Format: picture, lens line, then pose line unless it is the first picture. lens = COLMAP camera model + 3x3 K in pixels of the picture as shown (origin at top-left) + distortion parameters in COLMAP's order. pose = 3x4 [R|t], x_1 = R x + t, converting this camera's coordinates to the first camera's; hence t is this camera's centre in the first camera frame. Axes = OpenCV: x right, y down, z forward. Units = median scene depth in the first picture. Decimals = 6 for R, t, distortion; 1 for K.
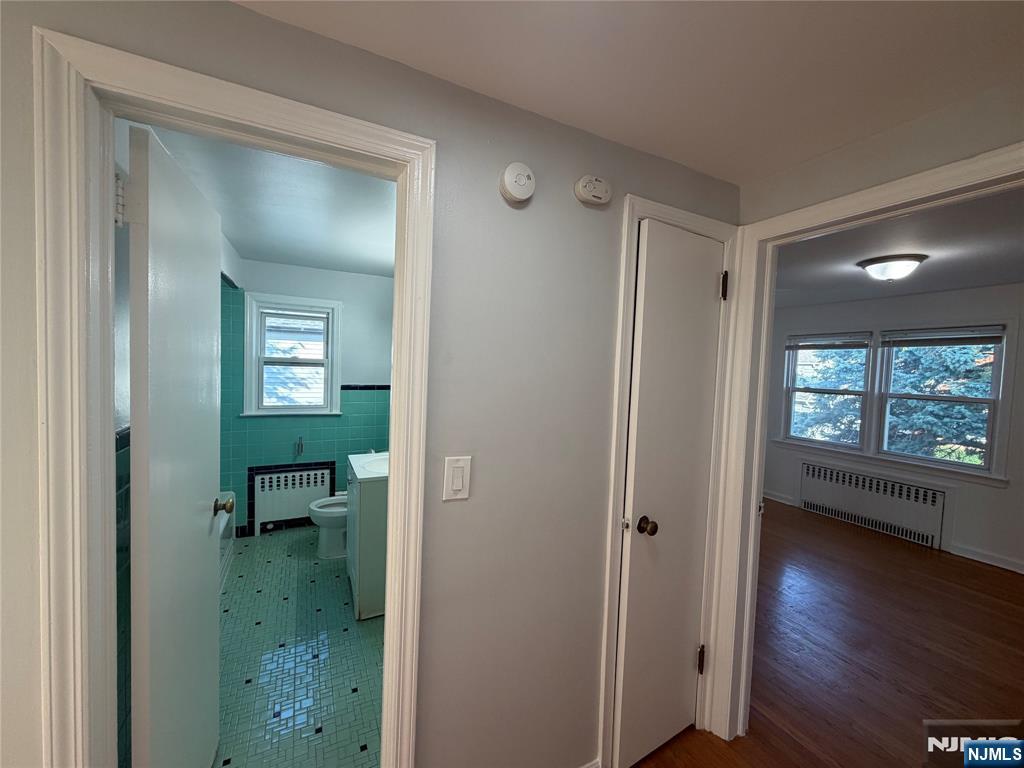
lens RADIAL K [[409.2, 0, 505.2], [0, 409.2, 387.8], [0, 0, 1]] dist [0.001789, -0.000636]
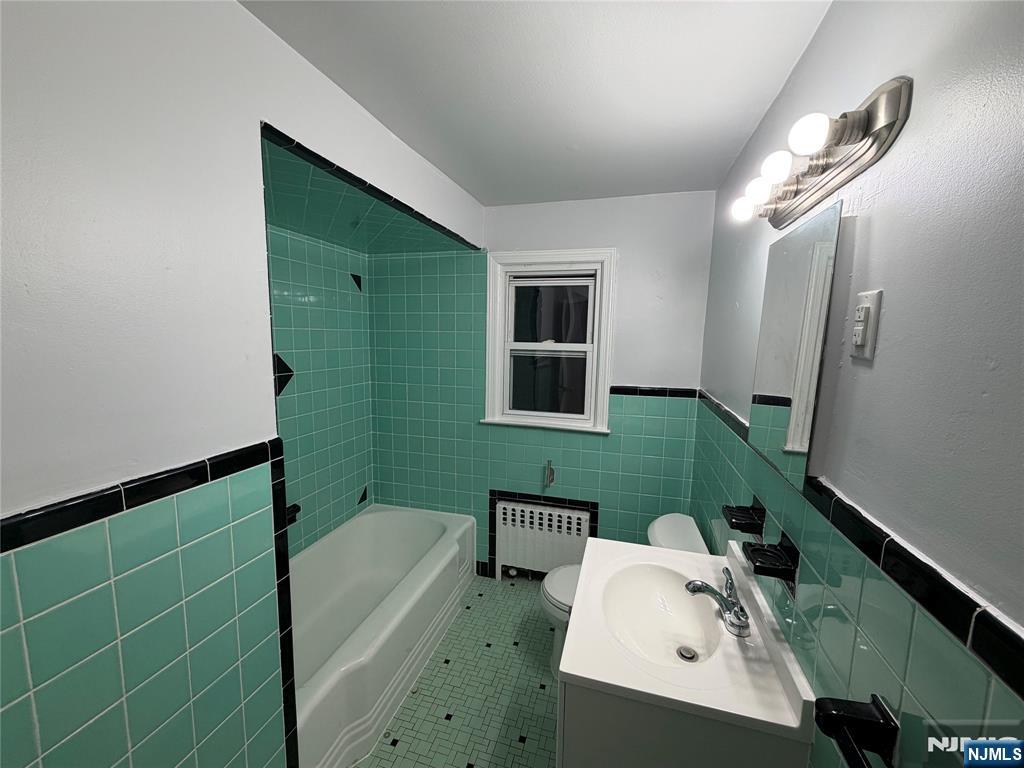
lens RADIAL K [[409.2, 0, 509.1], [0, 409.2, 388.0], [0, 0, 1]] dist [0.001789, -0.000636]
pose [[0.738906, 0.062068, -0.670943, -0.116688], [-0.024960, 0.997586, 0.064797, -0.047928], [0.673346, -0.031132, 0.738672, 0.522261]]
